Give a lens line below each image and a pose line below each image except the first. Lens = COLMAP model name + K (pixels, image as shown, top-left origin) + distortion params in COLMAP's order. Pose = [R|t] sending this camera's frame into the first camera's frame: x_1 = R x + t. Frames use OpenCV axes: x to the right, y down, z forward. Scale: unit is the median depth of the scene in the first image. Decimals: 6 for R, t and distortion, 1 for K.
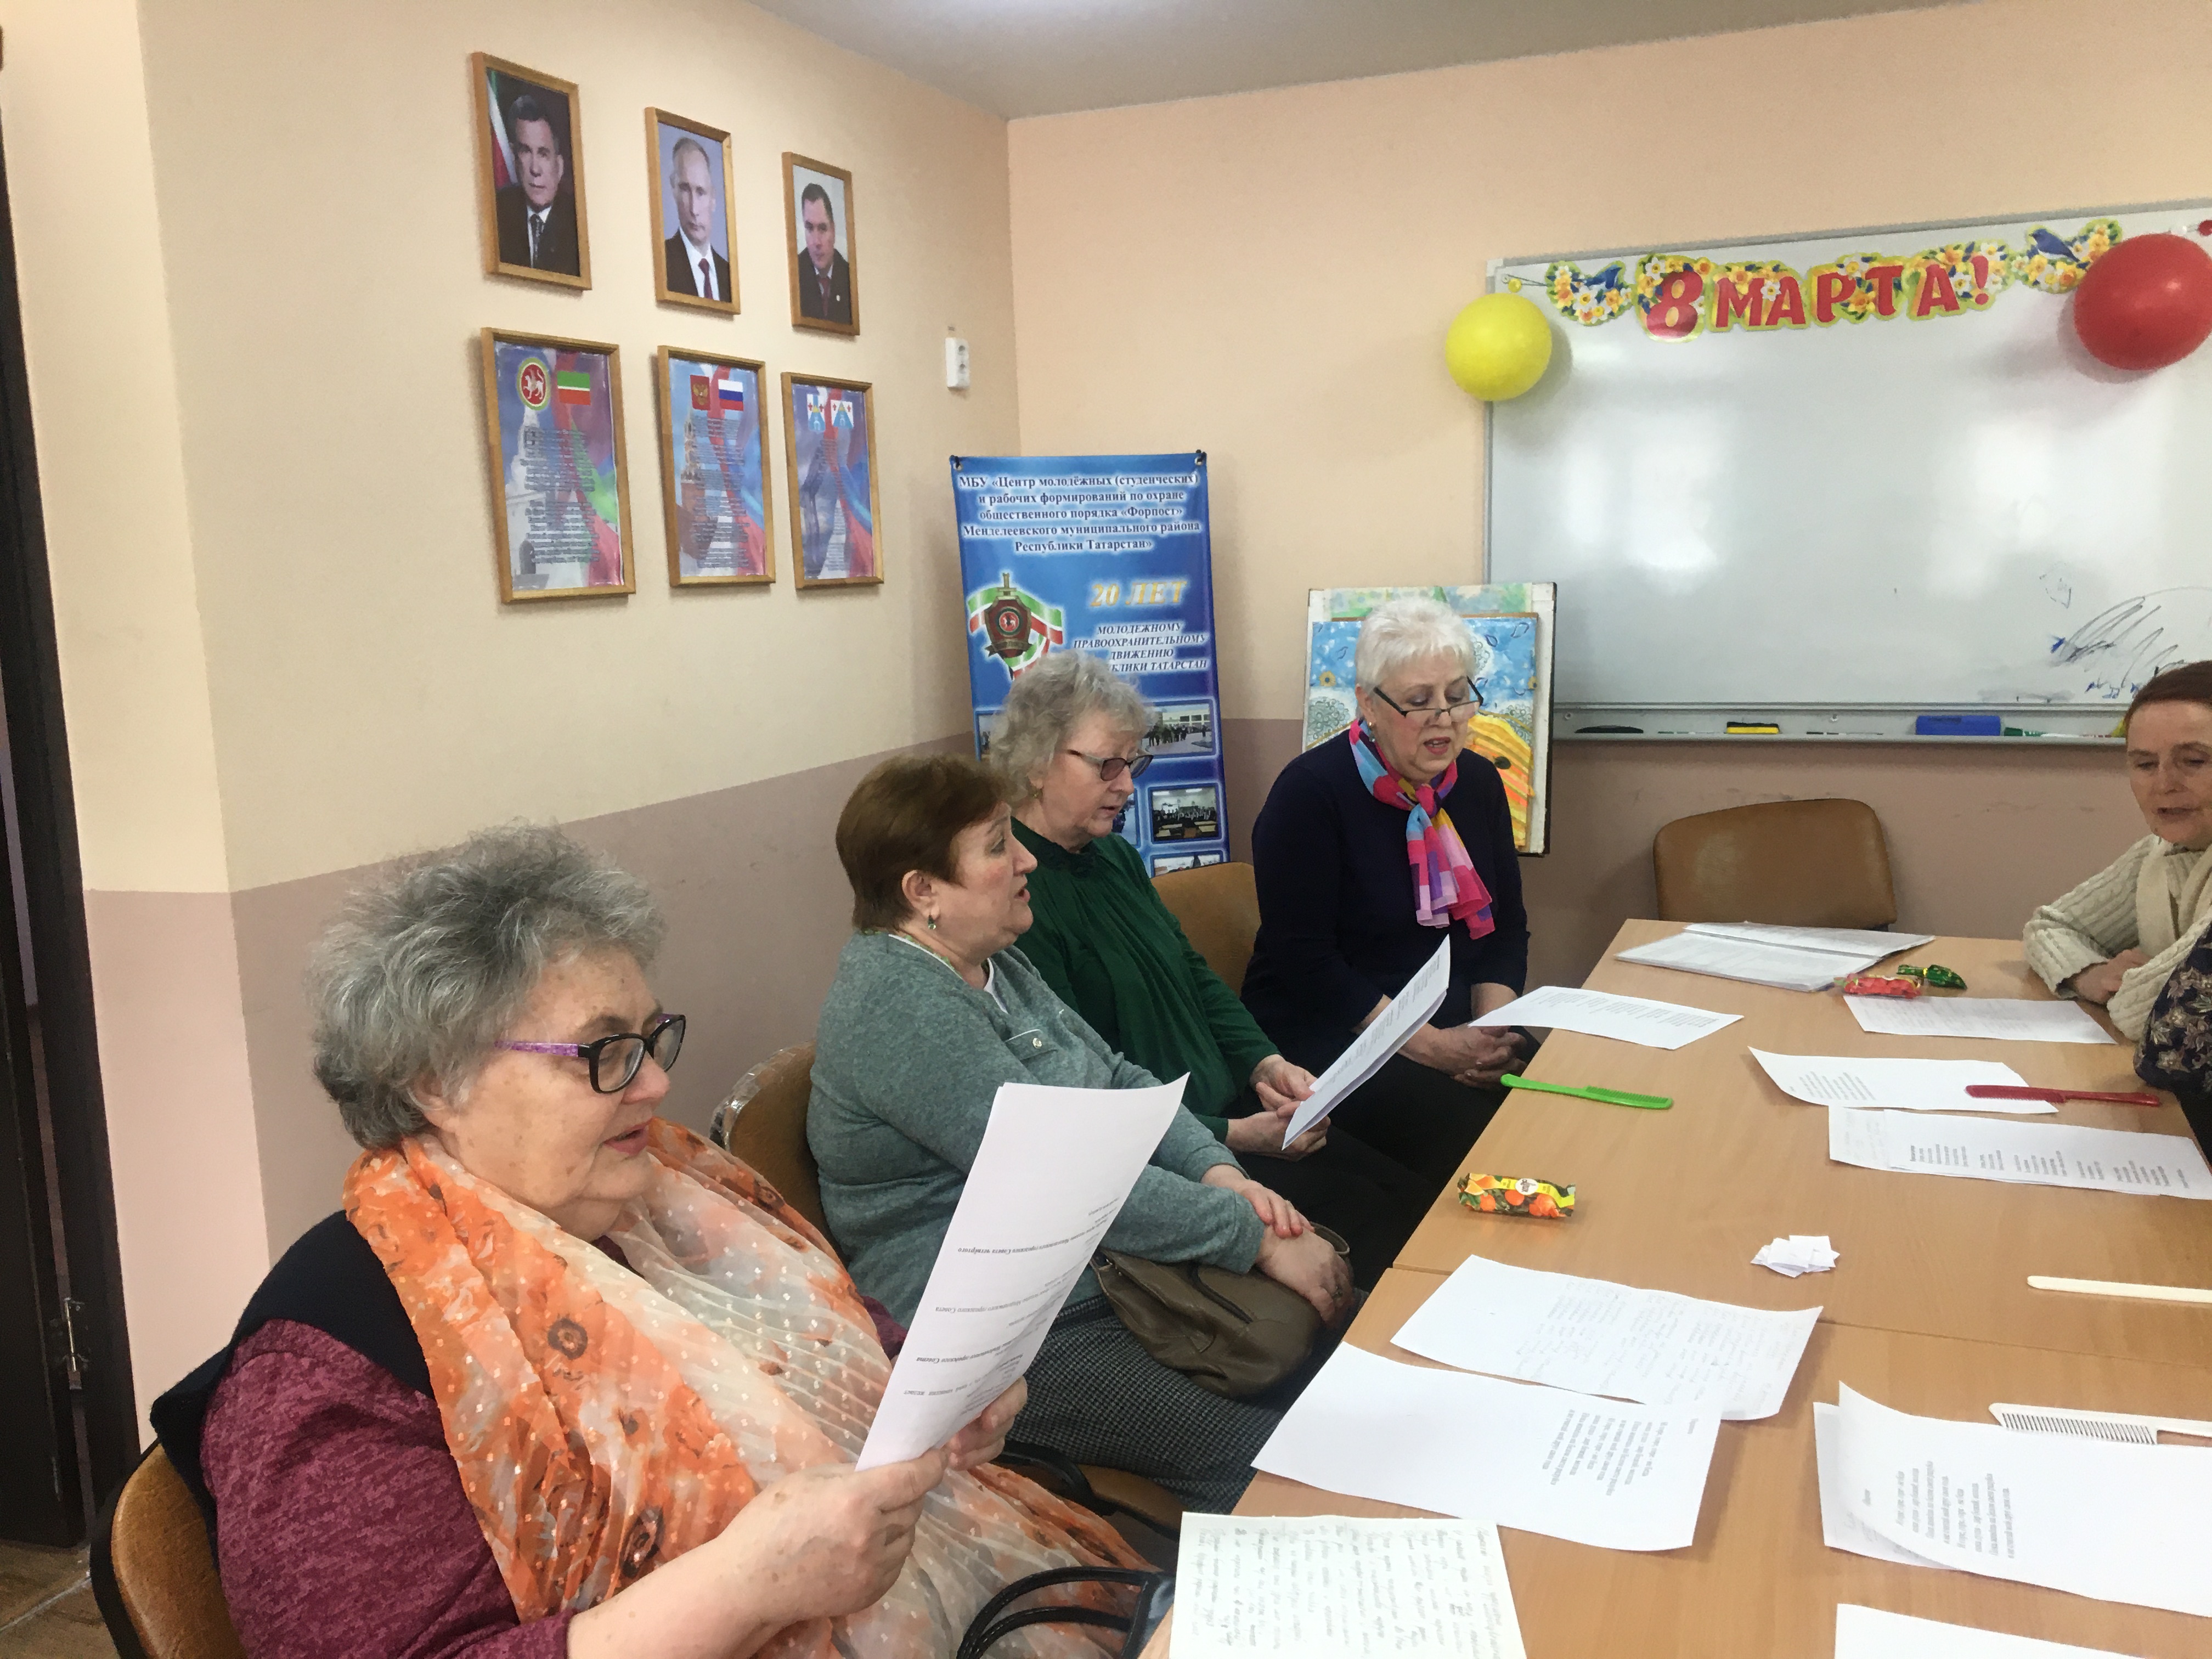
lens RADIAL K [[1857.5, 0, 1098.8], [0, 1857.5, 824.0], [0, 0, 1]] dist [0.080060, -0.114456]
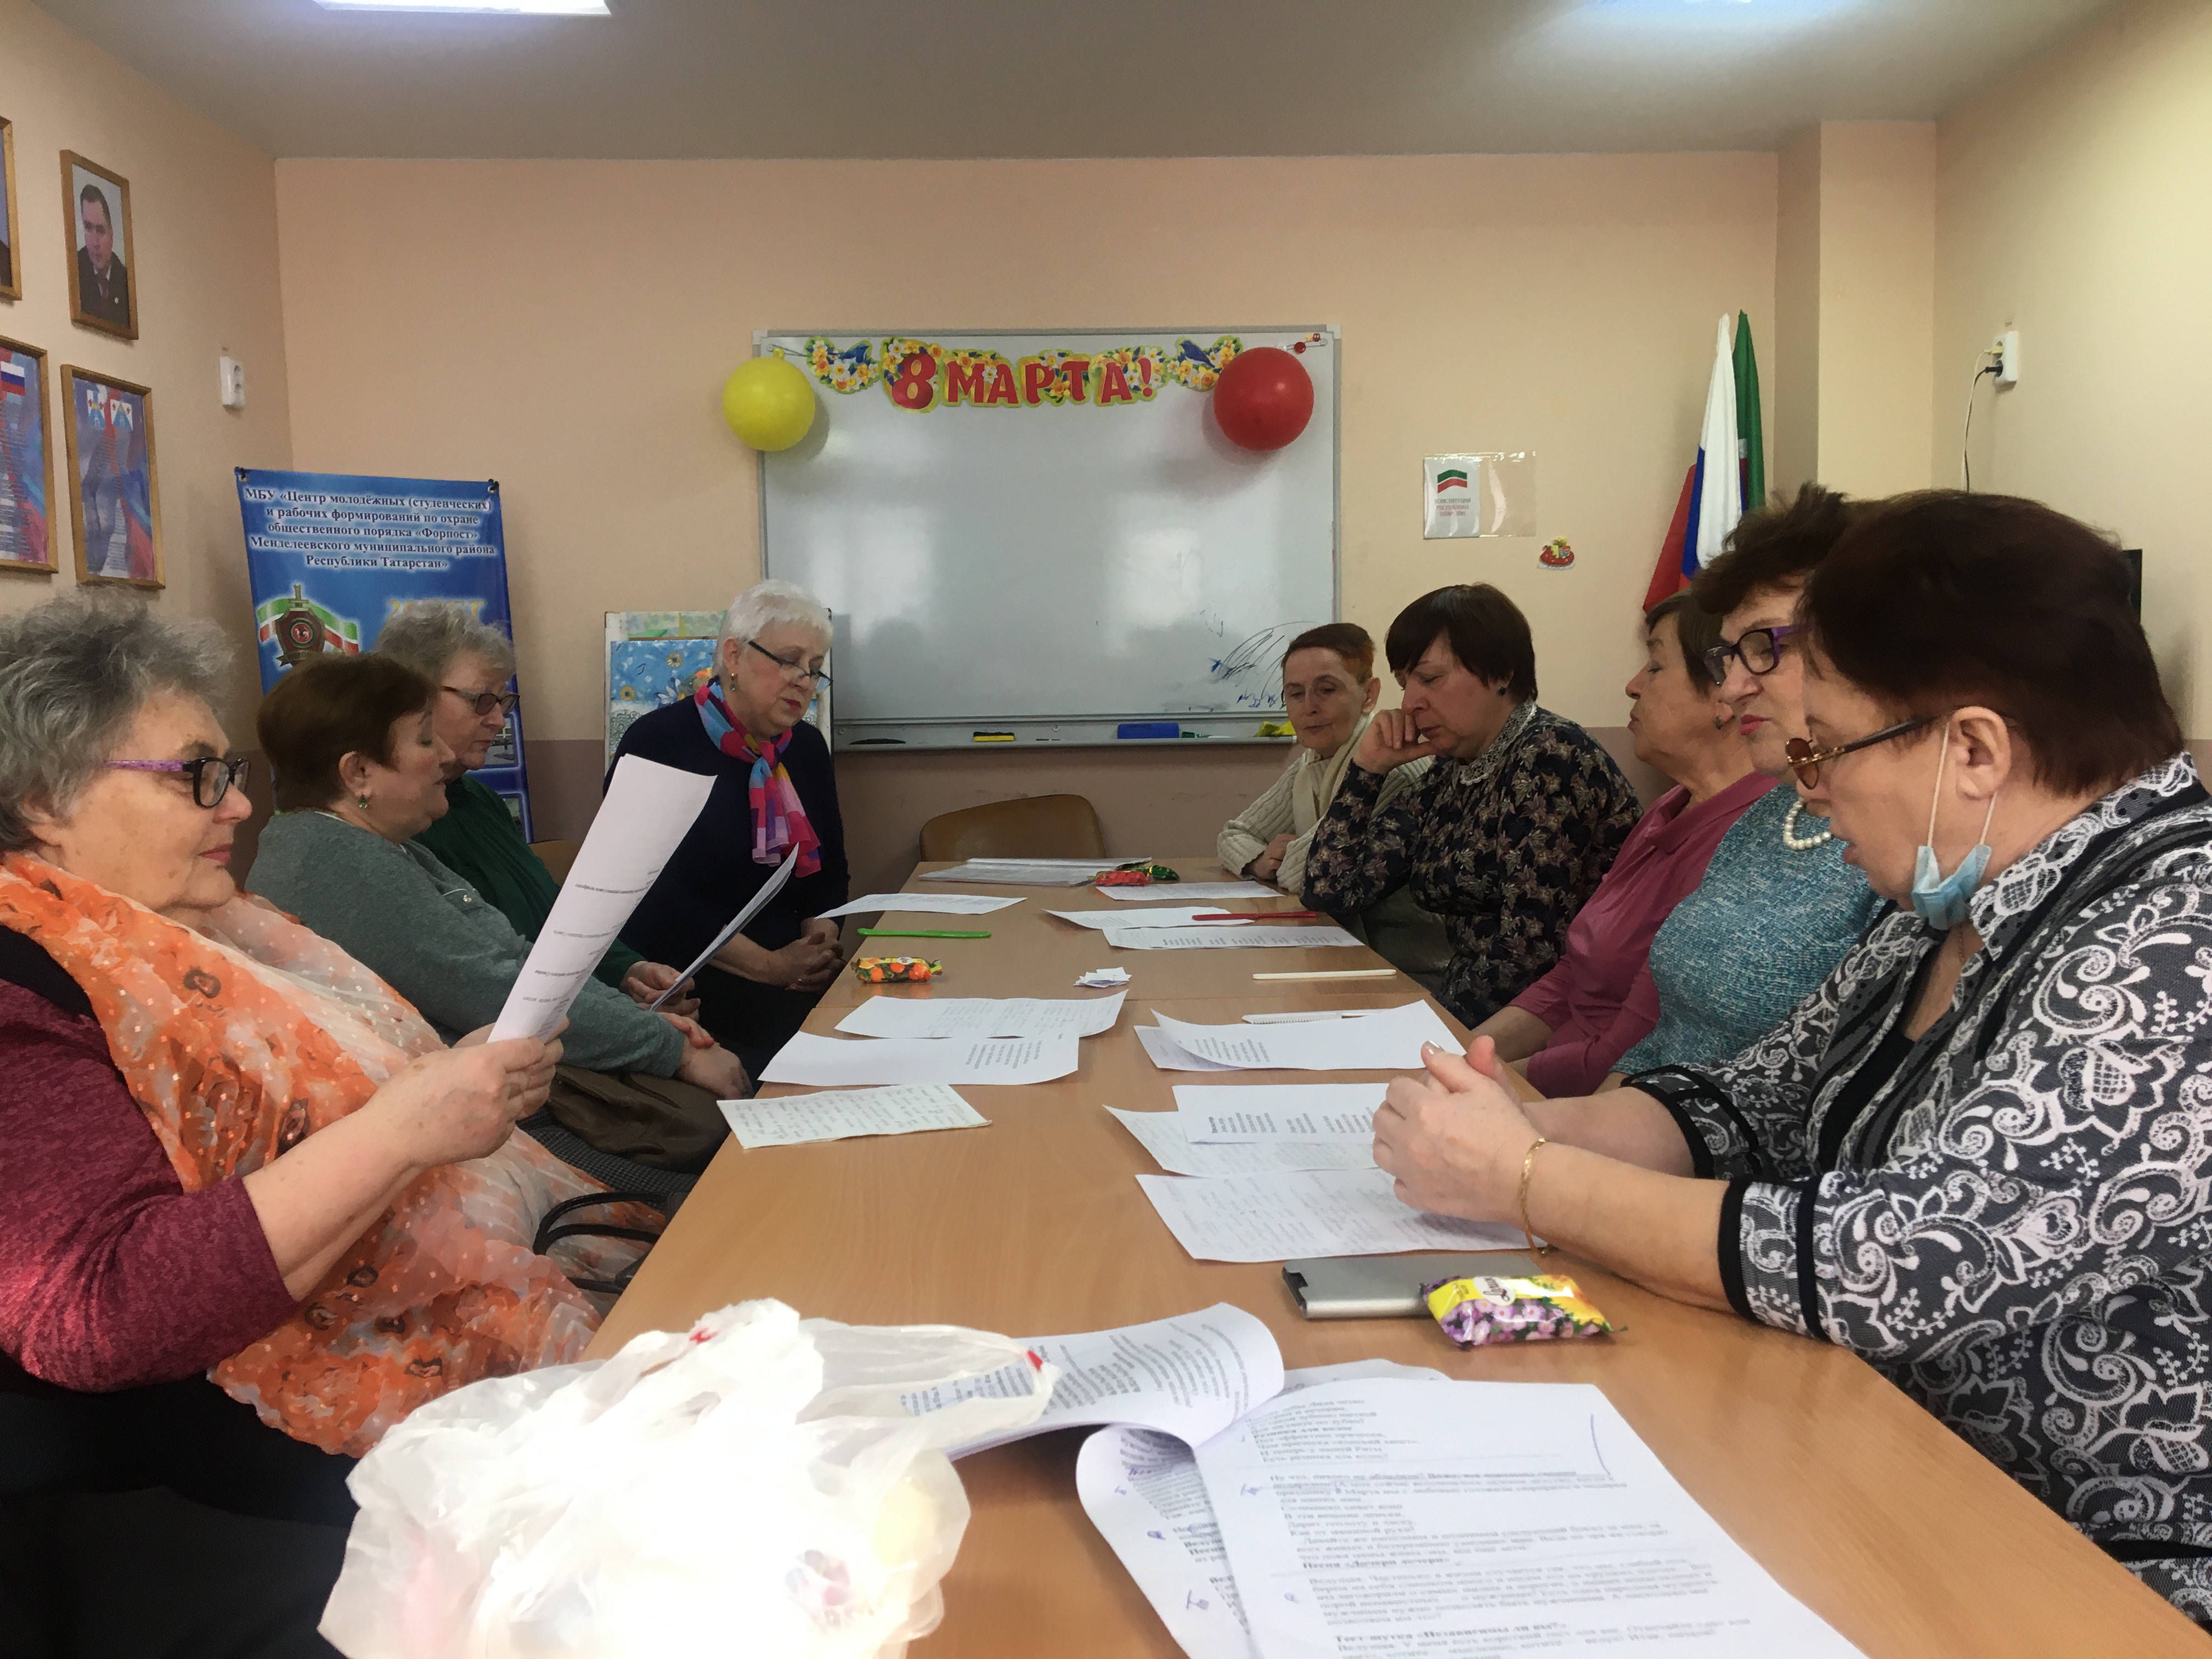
lens RADIAL K [[1857.5, 0, 1112.8], [0, 1857.5, 801.3], [0, 0, 1]] dist [0.080060, -0.114456]
pose [[0.910506, -0.019553, 0.413034, -0.093771], [0.053726, 0.996008, -0.071285, 0.104259], [-0.409992, 0.087096, 0.907921, -0.128794]]
